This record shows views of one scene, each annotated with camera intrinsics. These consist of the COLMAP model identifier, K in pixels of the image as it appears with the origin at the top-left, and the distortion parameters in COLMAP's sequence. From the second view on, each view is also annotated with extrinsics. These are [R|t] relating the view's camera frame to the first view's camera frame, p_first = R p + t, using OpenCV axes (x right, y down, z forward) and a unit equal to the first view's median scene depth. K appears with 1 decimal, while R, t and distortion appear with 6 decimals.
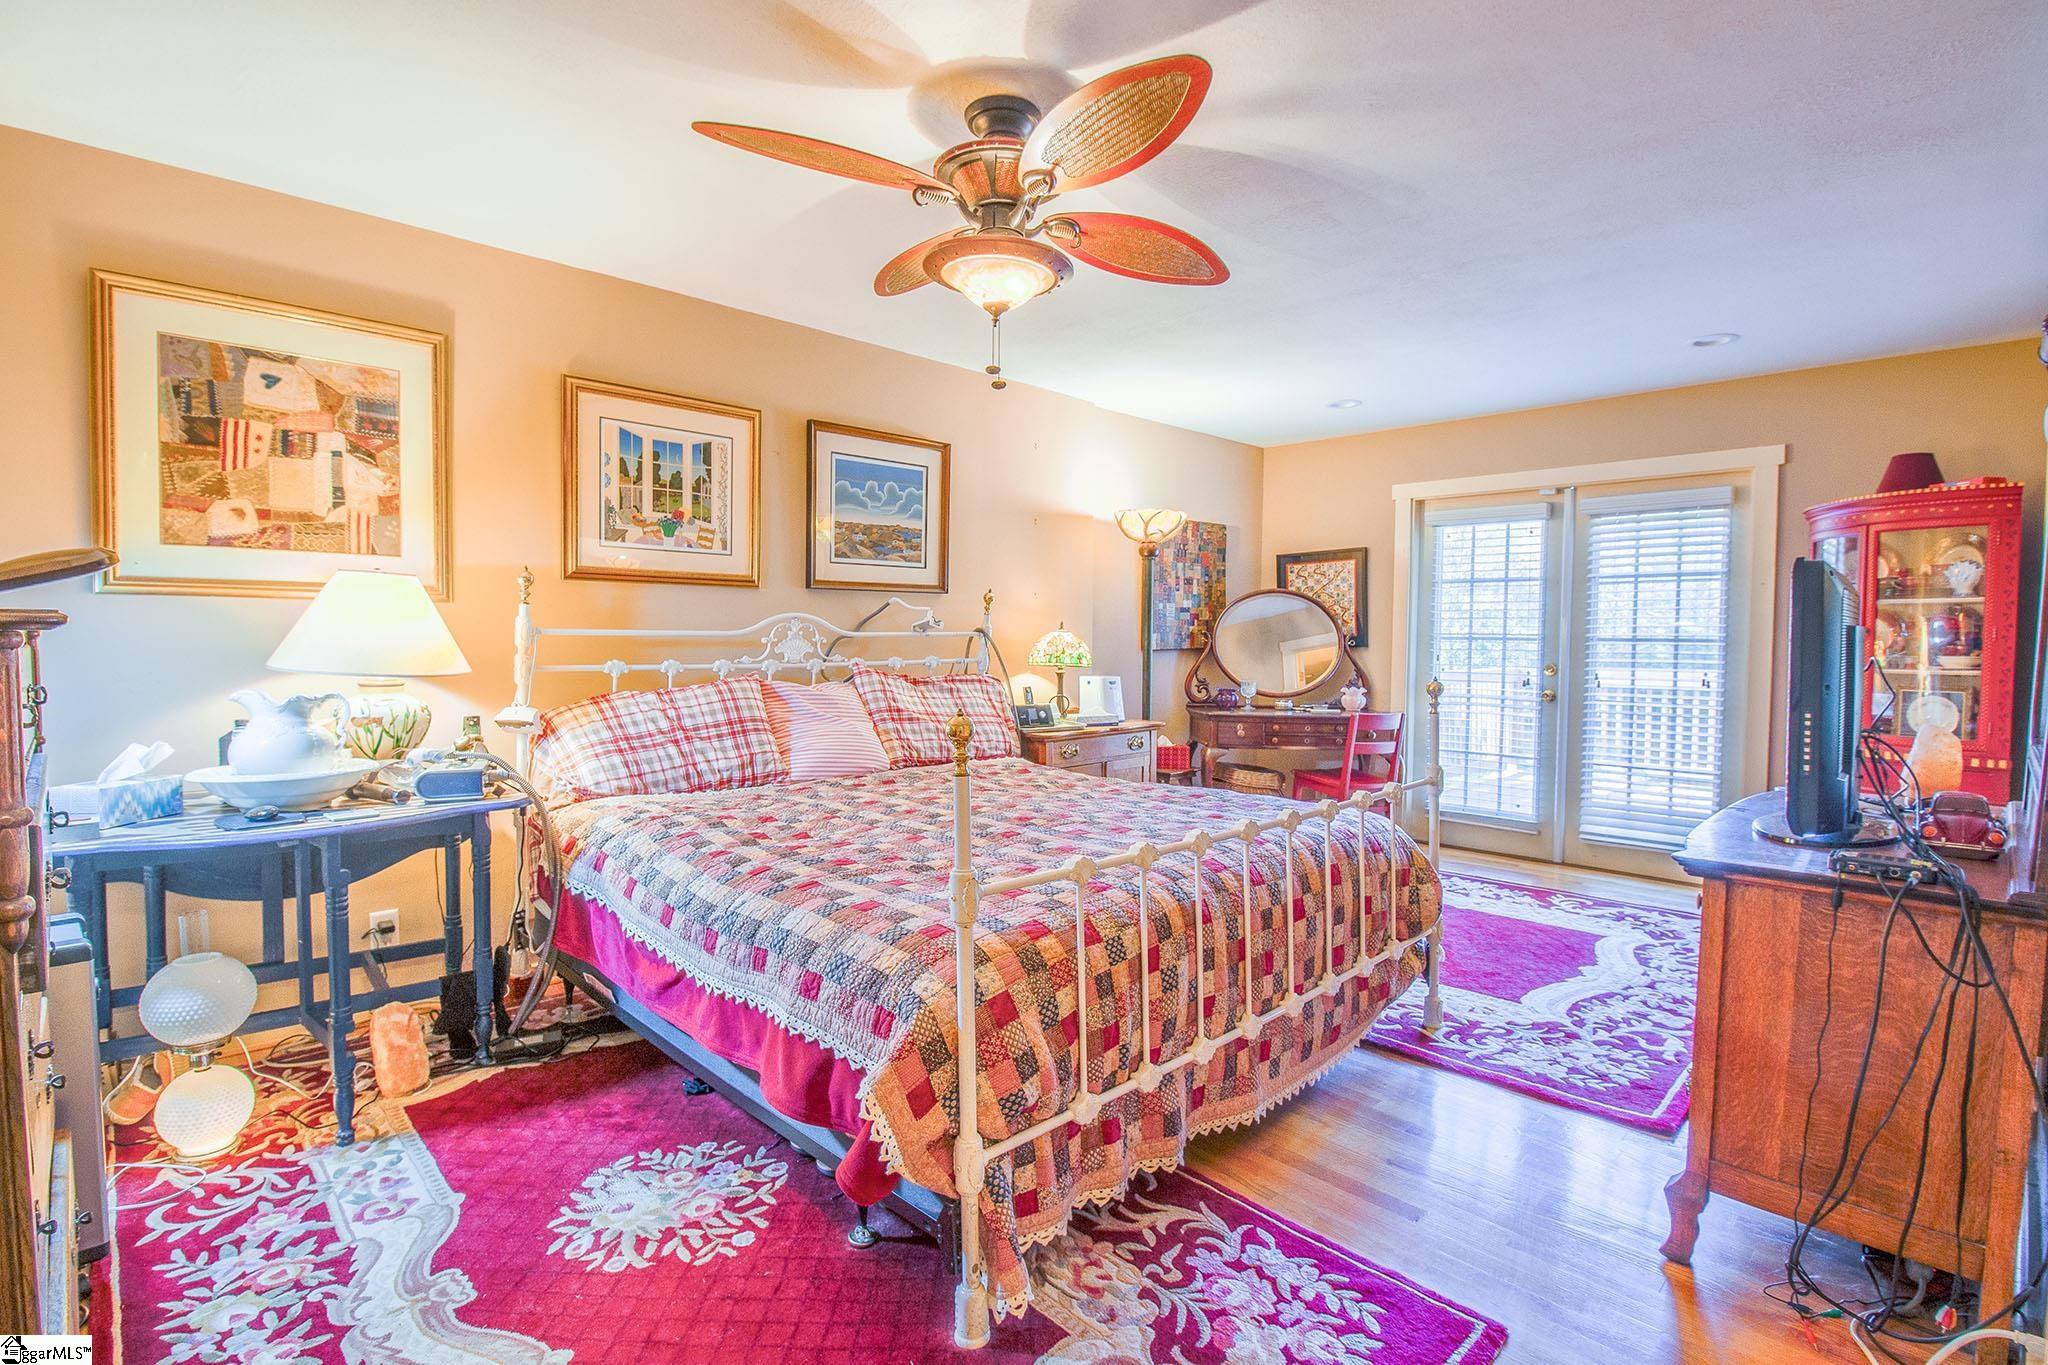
lens RADIAL K [[982.7, 0, 1030.7], [0, 982.7, 678.6], [0, 0, 1]] dist [-0.013663, -0.001191]
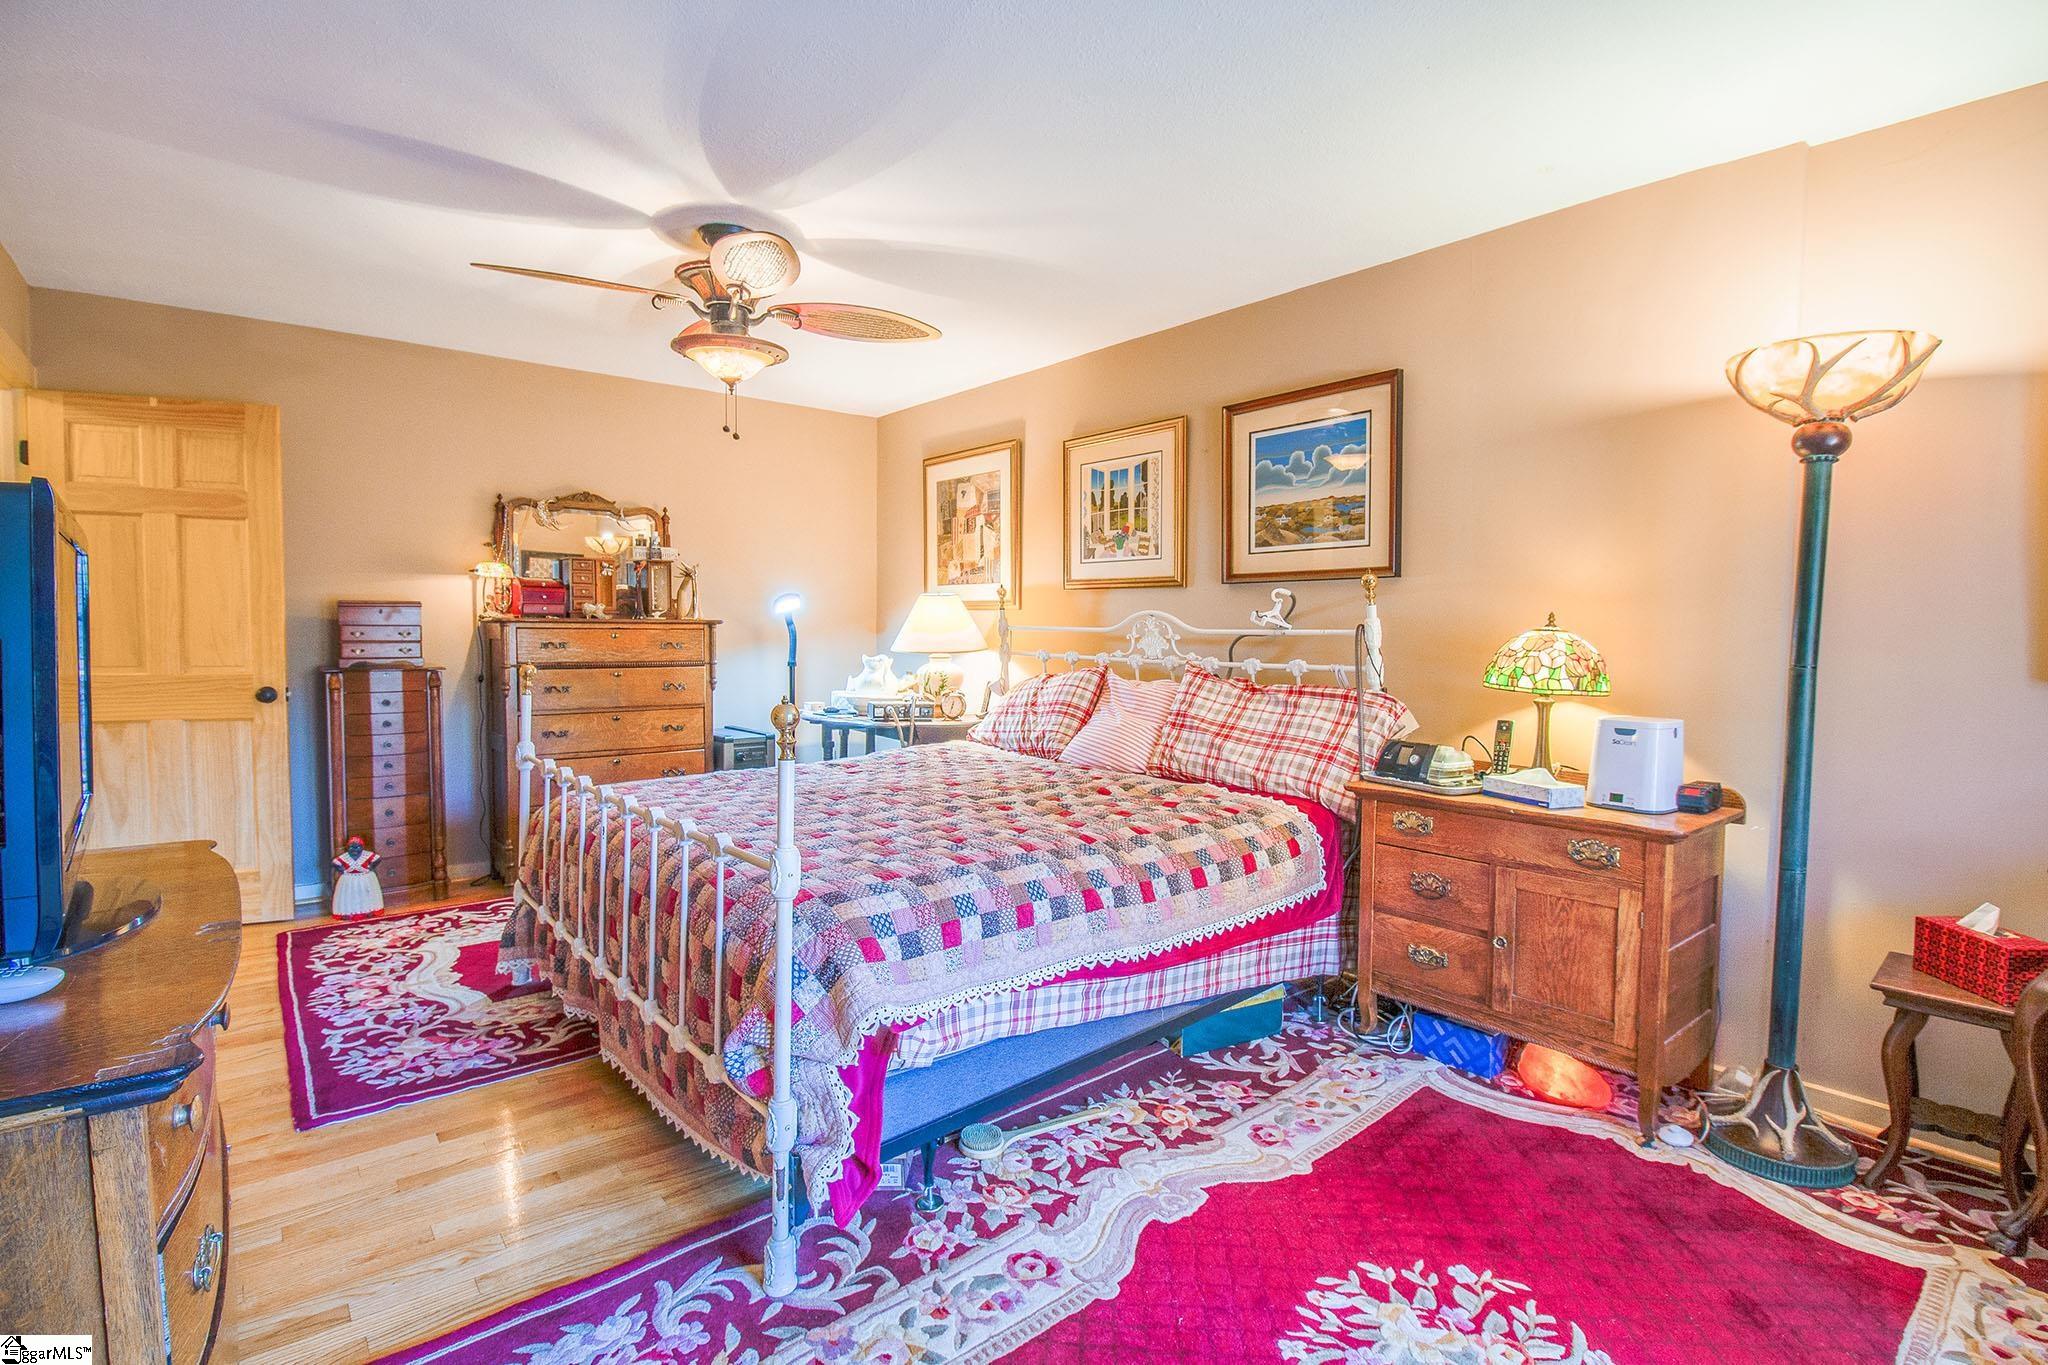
lens RADIAL K [[982.7, 0, 1033.3], [0, 982.7, 673.5], [0, 0, 1]] dist [-0.013663, -0.001191]
pose [[-0.093463, 0.036410, -0.994957, 0.827098], [-0.057861, 0.997443, 0.041936, -0.038368], [0.993940, 0.061488, -0.091117, 1.011856]]
